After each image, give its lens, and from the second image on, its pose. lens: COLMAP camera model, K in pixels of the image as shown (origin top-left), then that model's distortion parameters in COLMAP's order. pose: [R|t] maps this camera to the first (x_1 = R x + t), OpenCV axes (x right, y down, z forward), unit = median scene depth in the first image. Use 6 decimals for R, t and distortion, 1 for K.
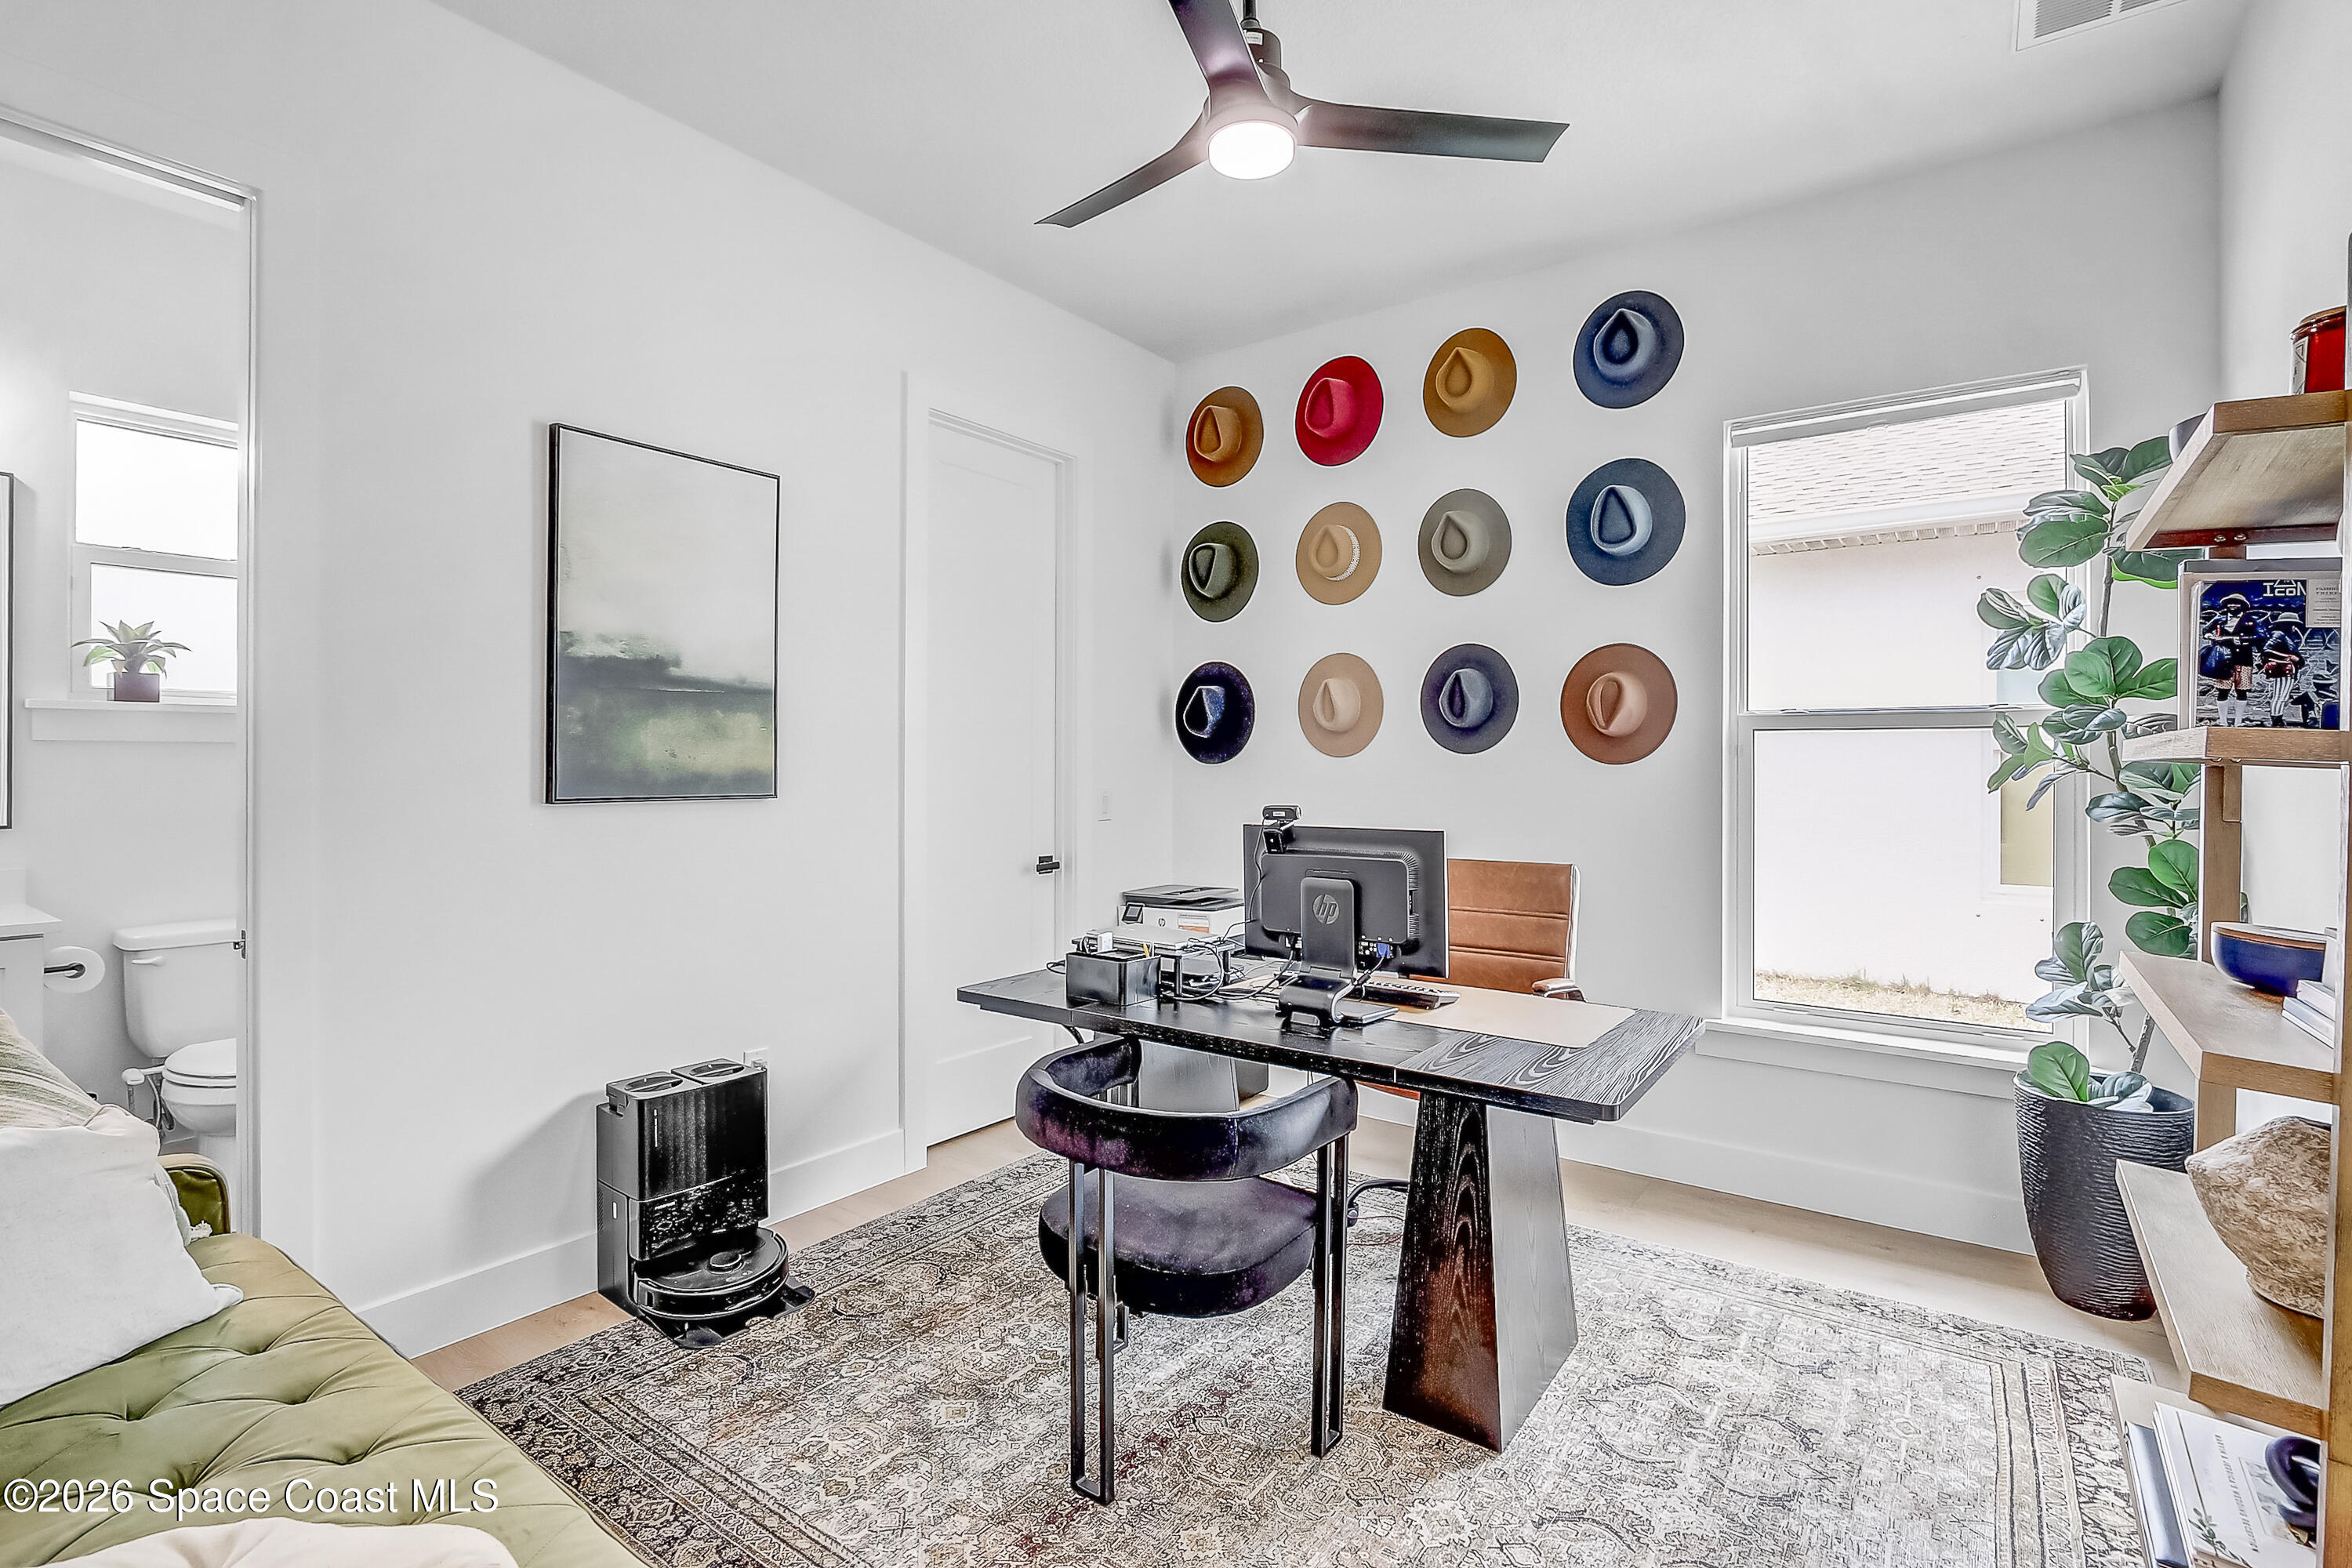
lens RADIAL K [[1094.4, 0, 1179.2], [0, 1094.4, 773.8], [0, 0, 1]] dist [-0.001555, -0.000321]
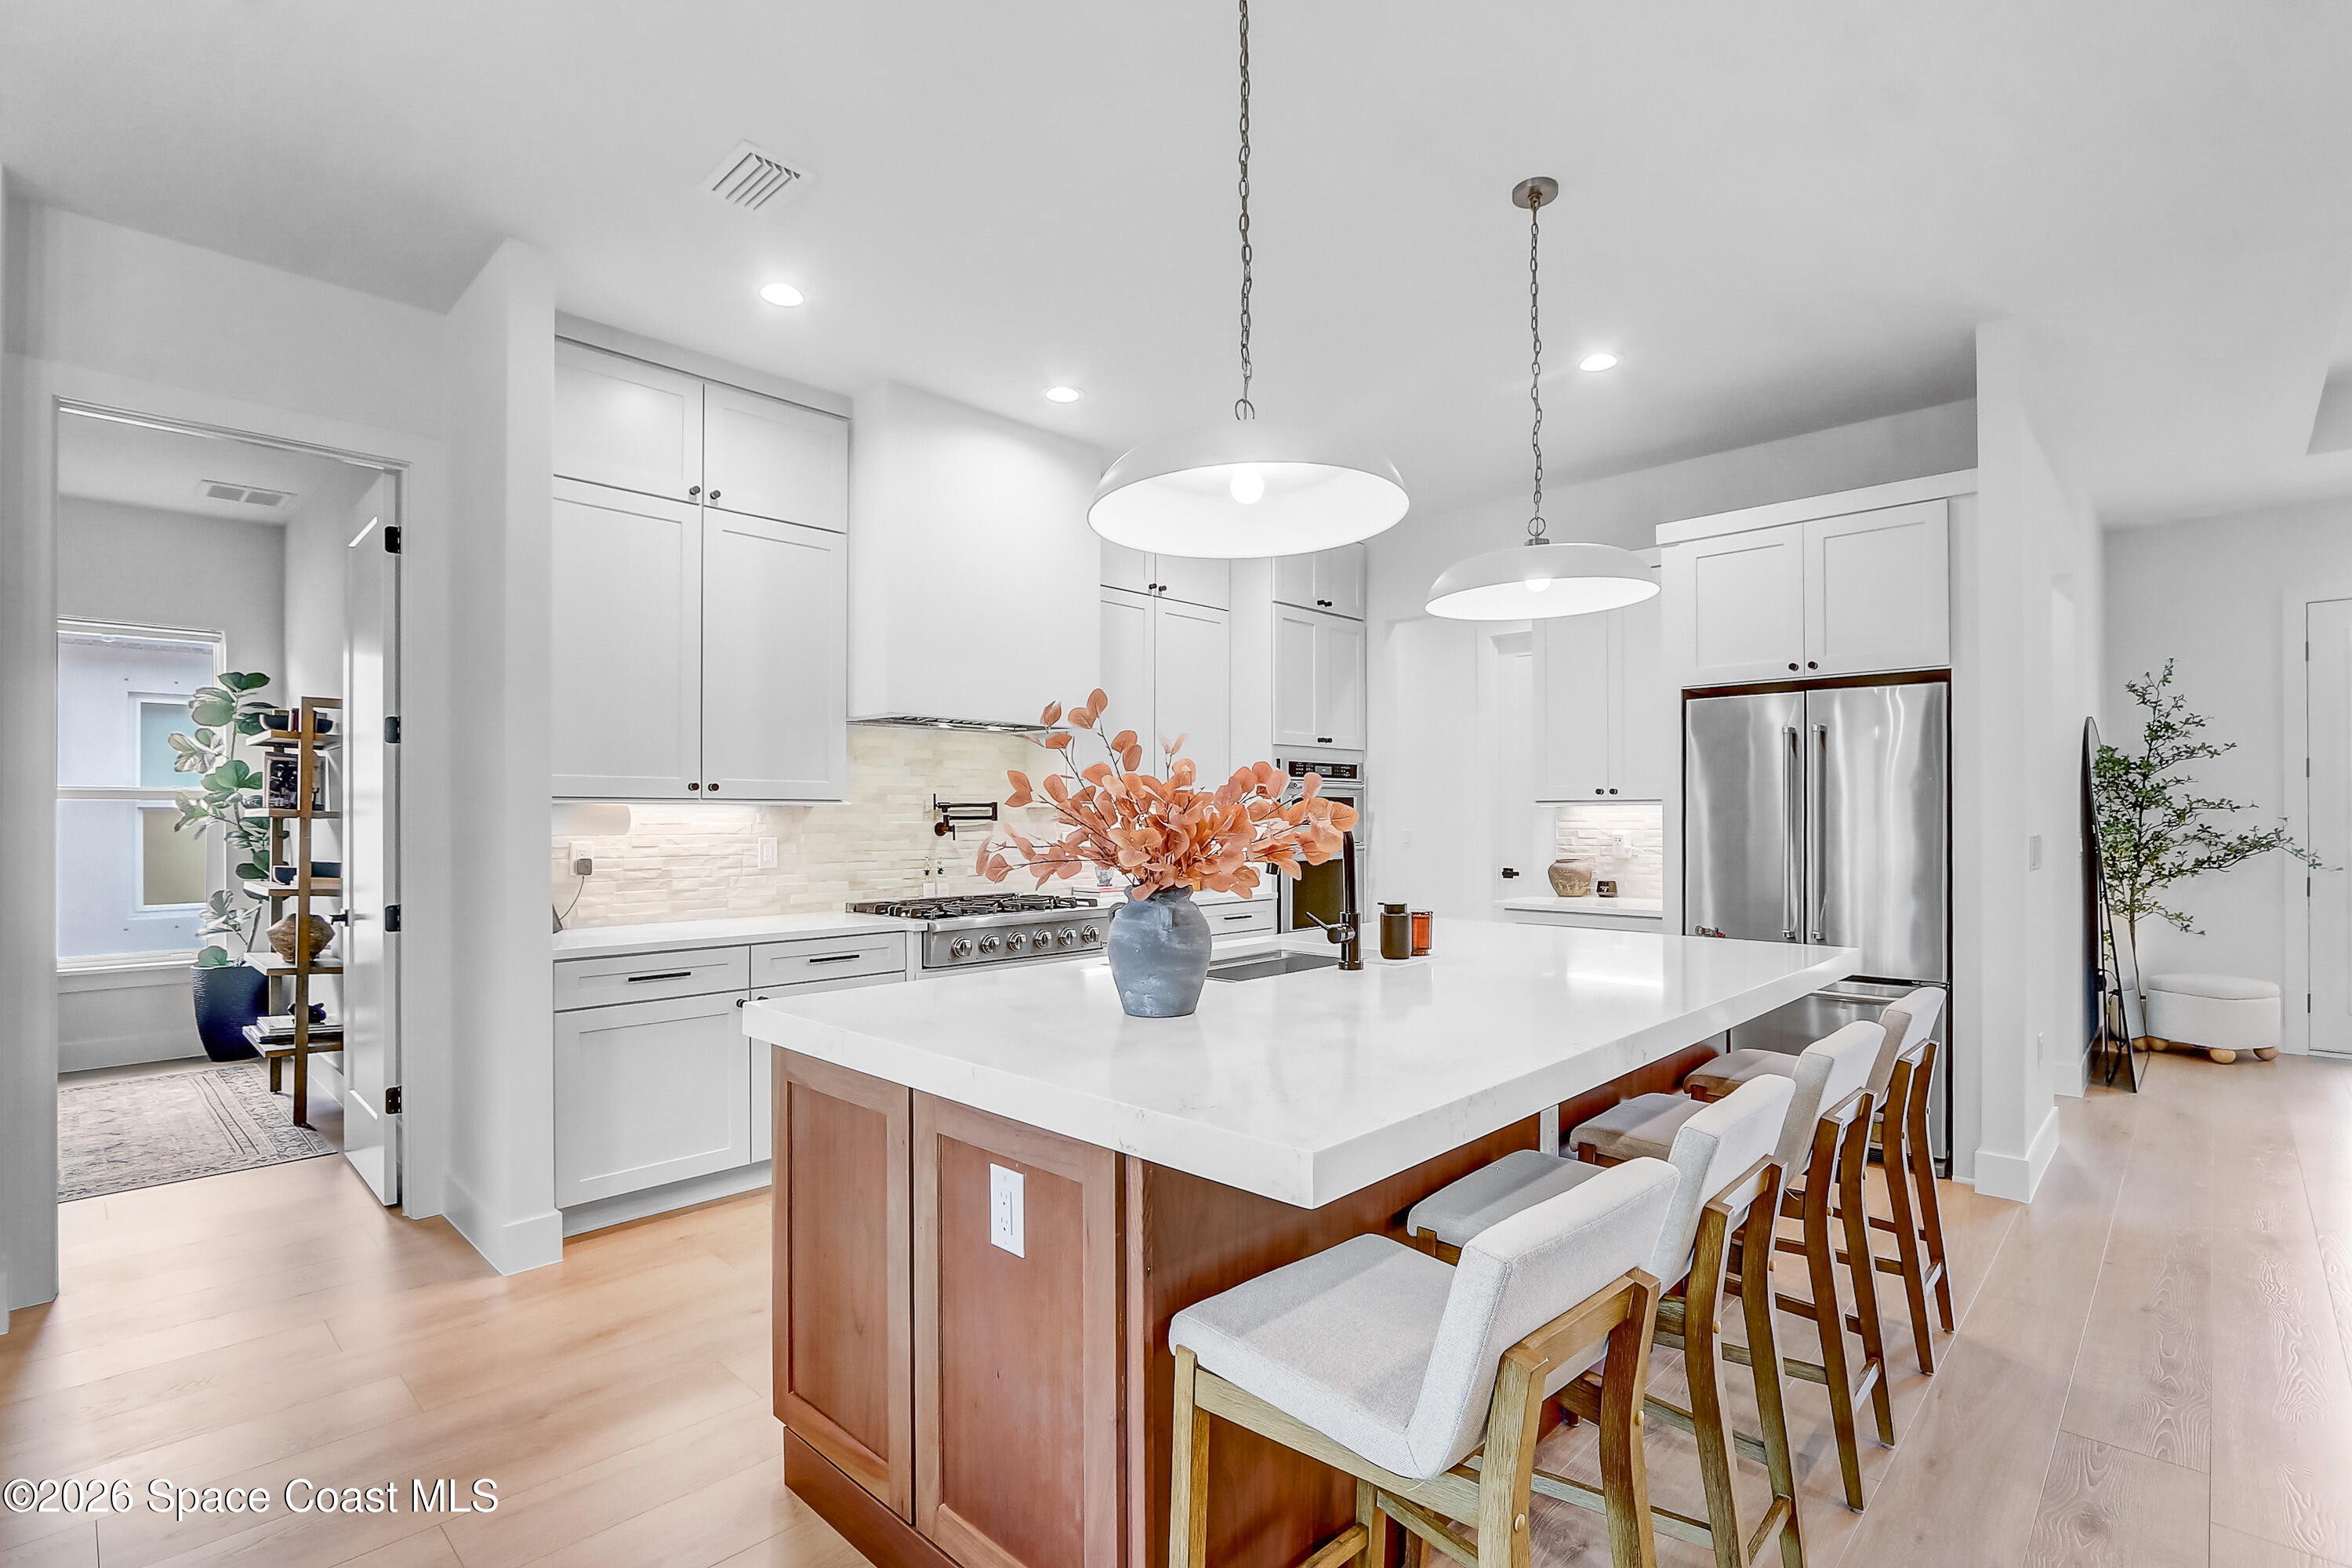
lens RADIAL K [[1106.2, 0, 1204.6], [0, 1106.2, 820.5], [0, 0, 1]] dist [-0.008034, -0.000299]
pose [[0.125210, 0.003429, 0.992124, -1.112486], [0.004905, 0.999980, -0.004075, 0.015219], [-0.992118, 0.005376, 0.125190, -1.228263]]
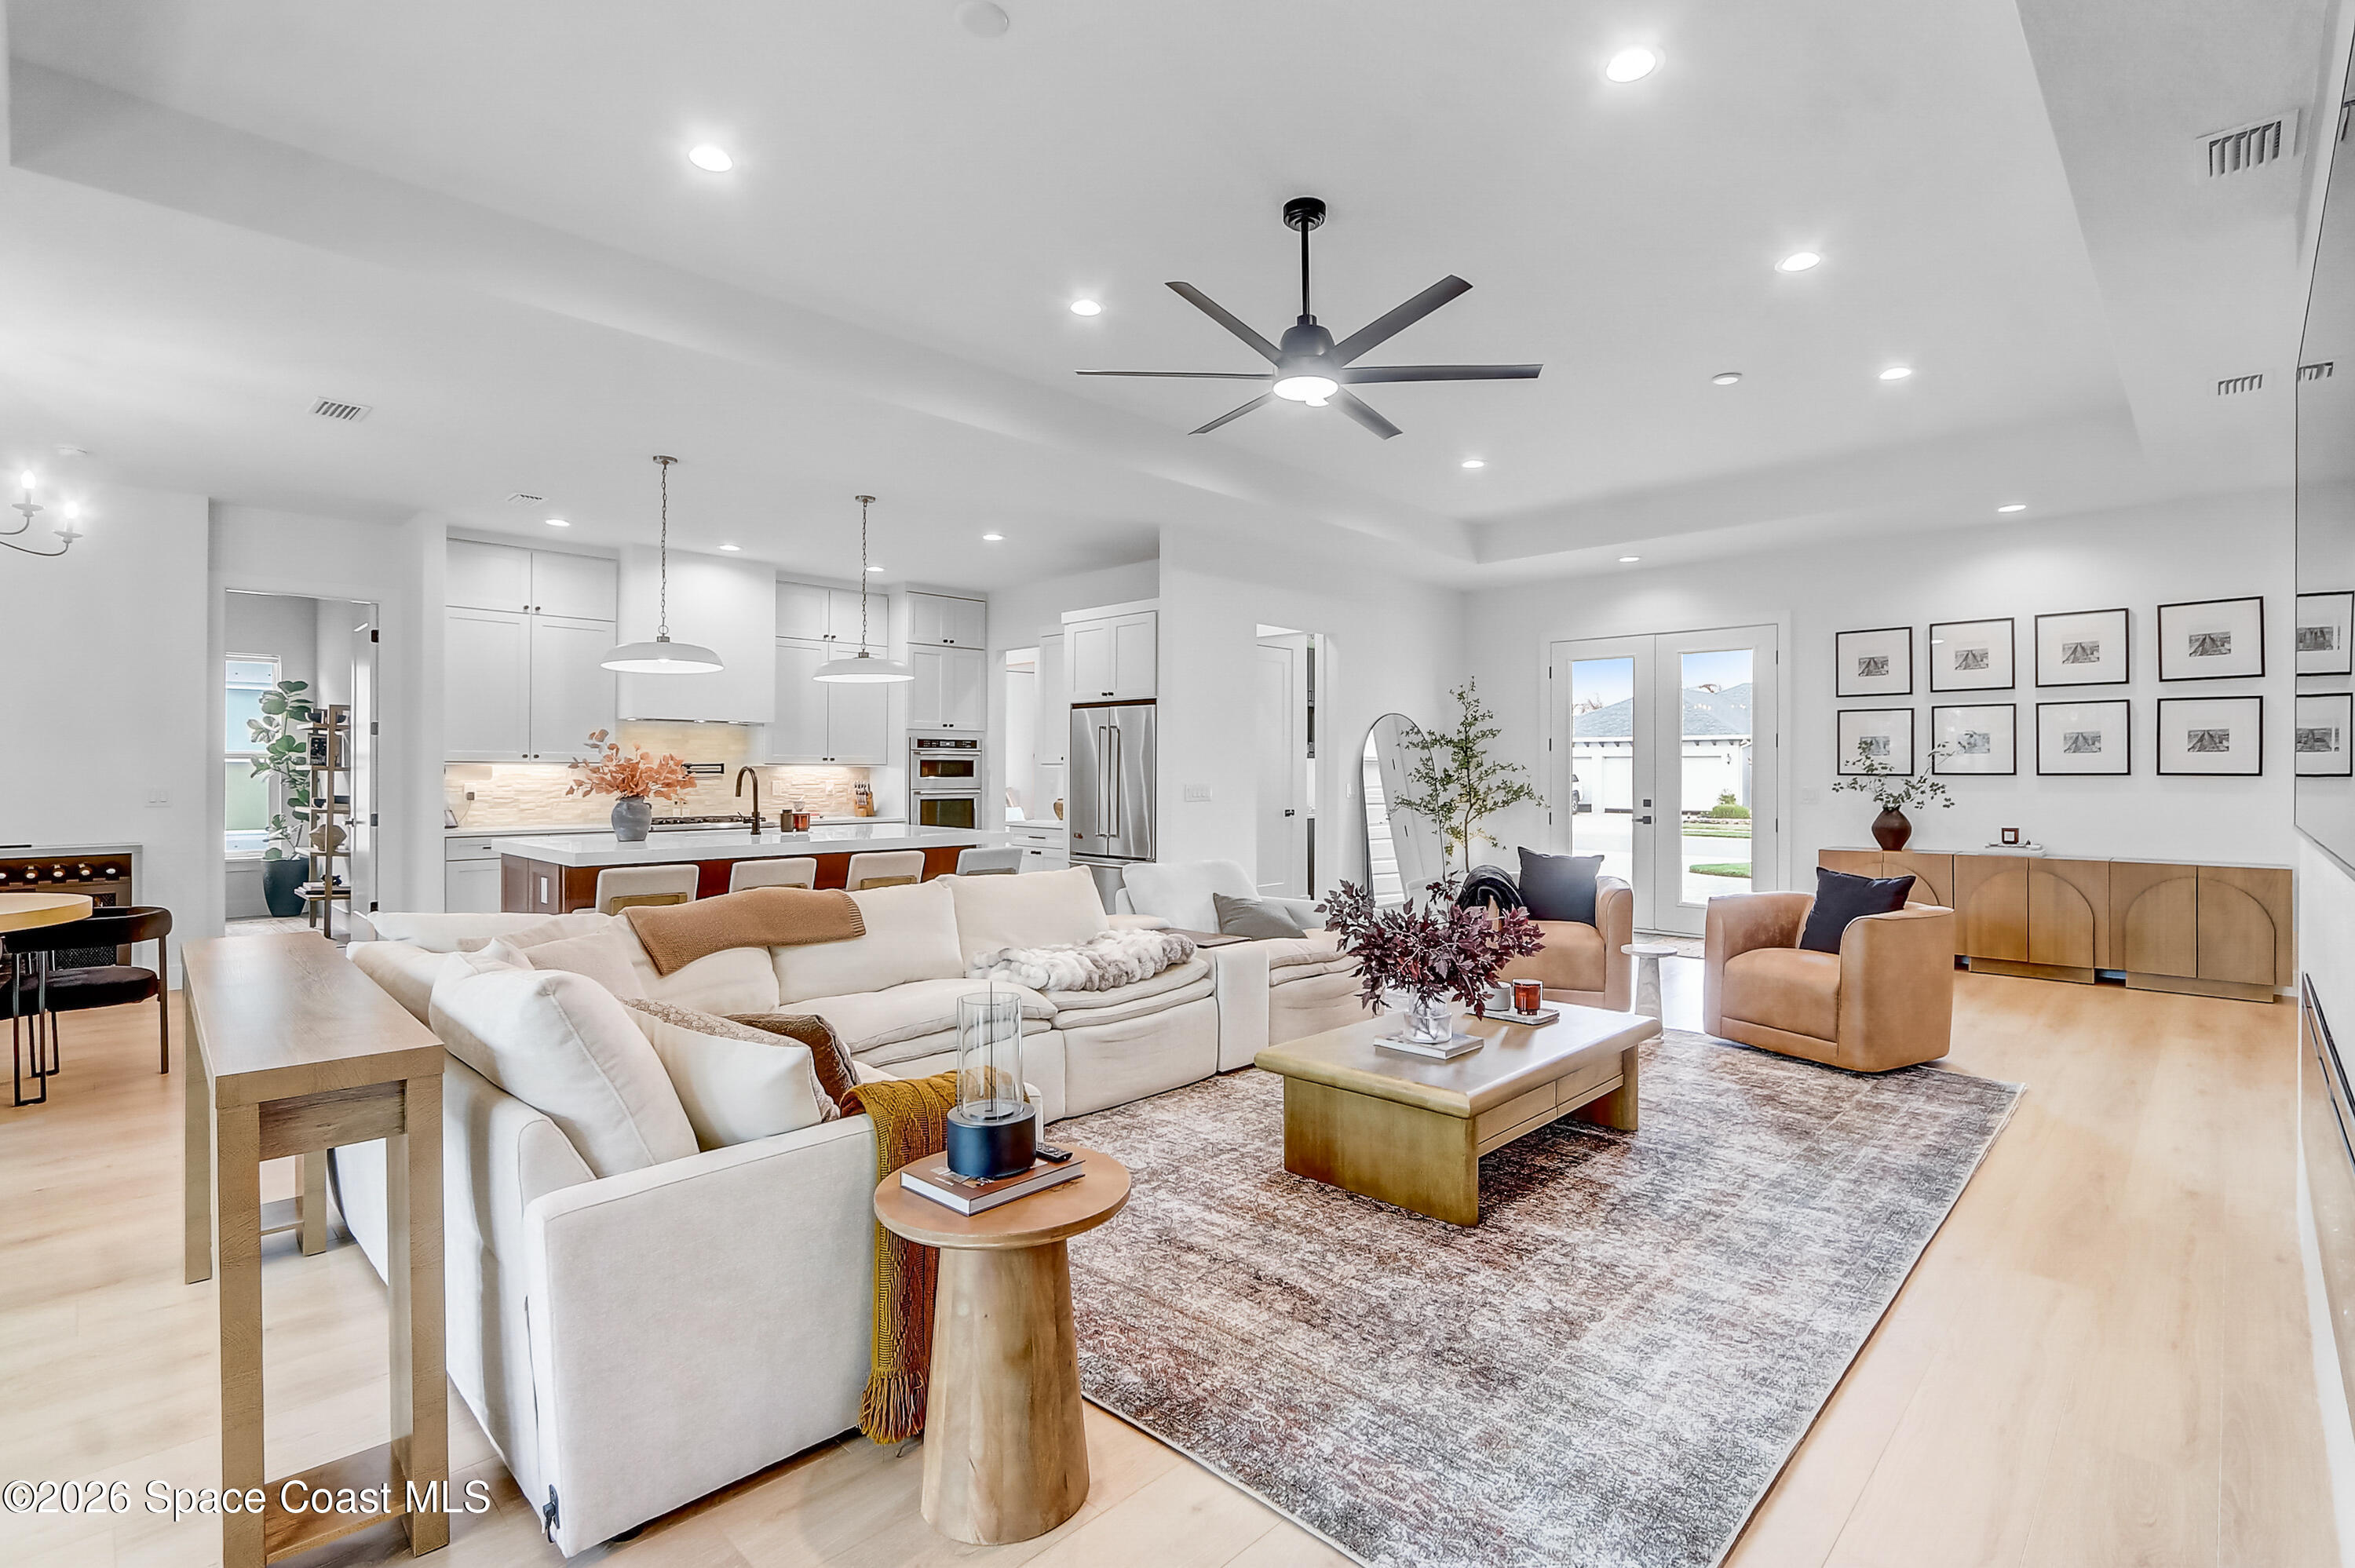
lens RADIAL K [[1095.7, 0, 1180.7], [0, 1095.7, 773.8], [0, 0, 1]] dist [-0.001555, -0.000321]
pose [[0.144927, 0.006052, 0.989424, -2.316331], [0.000649, 0.999980, -0.006212, 0.026977], [-0.989442, 0.001542, 0.144920, -2.465355]]
